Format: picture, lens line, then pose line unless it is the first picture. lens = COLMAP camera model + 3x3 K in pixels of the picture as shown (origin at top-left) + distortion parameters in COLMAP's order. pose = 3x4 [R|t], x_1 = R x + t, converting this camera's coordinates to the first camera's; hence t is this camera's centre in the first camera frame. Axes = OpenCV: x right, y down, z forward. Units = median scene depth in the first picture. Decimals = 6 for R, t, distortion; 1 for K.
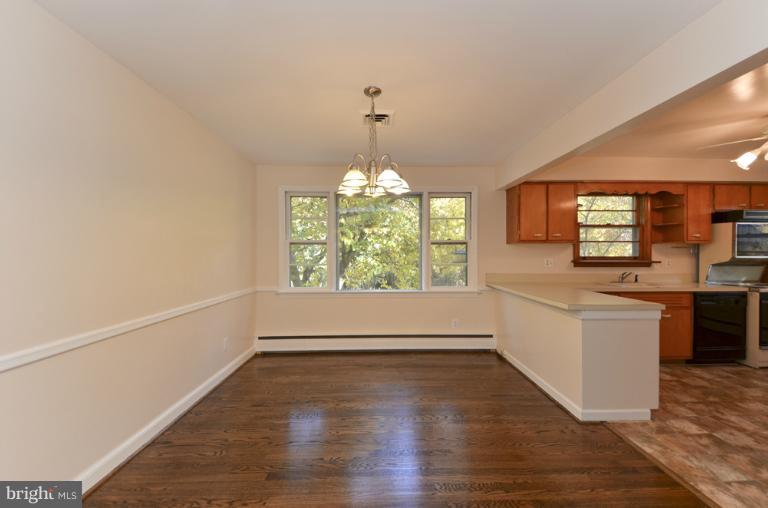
lens RADIAL K [[295.0, 0, 379.1], [0, 295.0, 251.9], [0, 0, 1]] dist [0.000661, -0.006109]
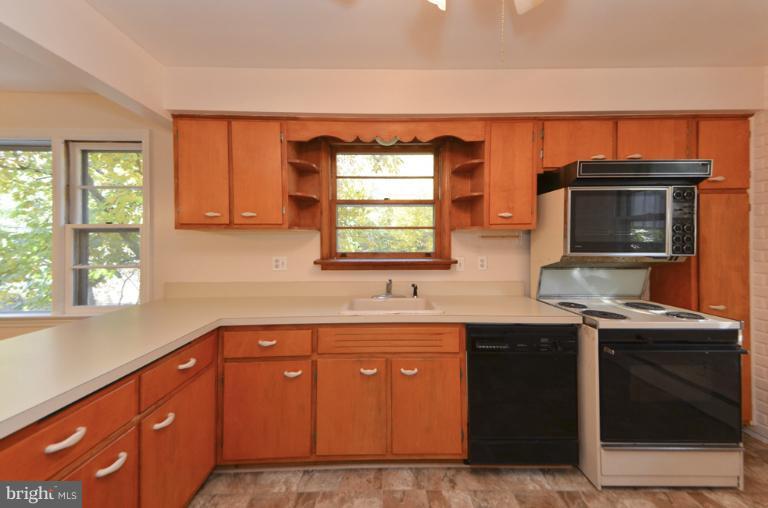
lens RADIAL K [[282.3, 0, 380.7], [0, 282.3, 245.7], [0, 0, 1]] dist [0.061562, -0.016377]
pose [[0.999938, -0.003433, 0.010548, 0.819673], [0.003316, 0.999932, 0.011158, -0.004759], [-0.010586, -0.011122, 0.999882, 0.450546]]
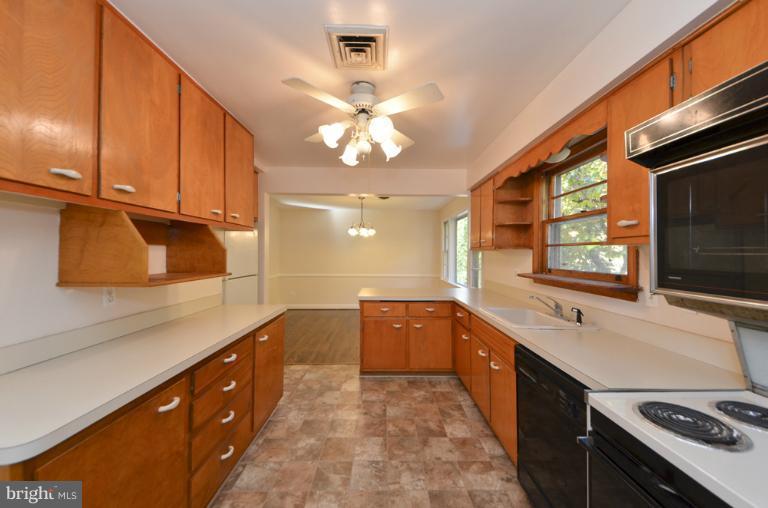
lens RADIAL K [[274.3, 0, 384.0], [0, 274.3, 254.0], [0, 0, 1]] dist [0.000151, -0.000033]
pose [[0.009184, 0.003737, -0.999951, 1.375602], [-0.002568, 0.999990, 0.003714, -0.019072], [0.999955, 0.002534, 0.009193, 0.671977]]
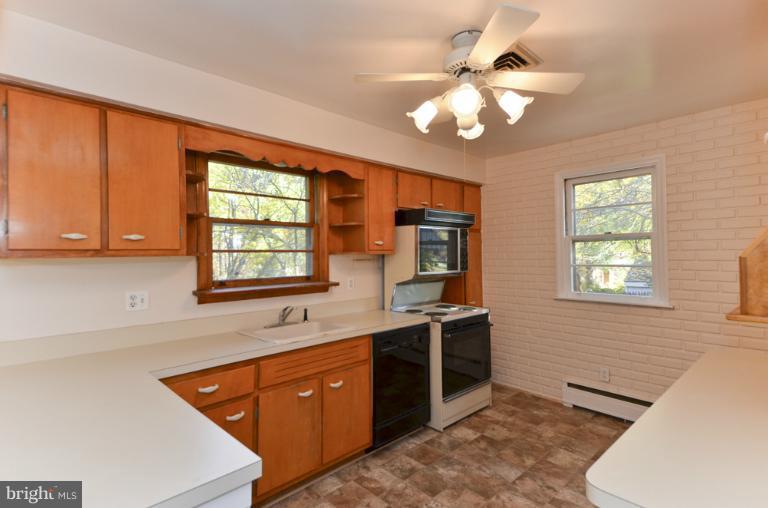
lens RADIAL K [[385.0, 0, 374.0], [0, 385.0, 249.9], [0, 0, 1]] dist [0.060196, -0.000131]
pose [[0.729581, -0.000880, 0.683894, 0.459492], [0.008020, 0.999941, -0.007269, -0.032433], [-0.683848, 0.010788, 0.729545, 0.353665]]
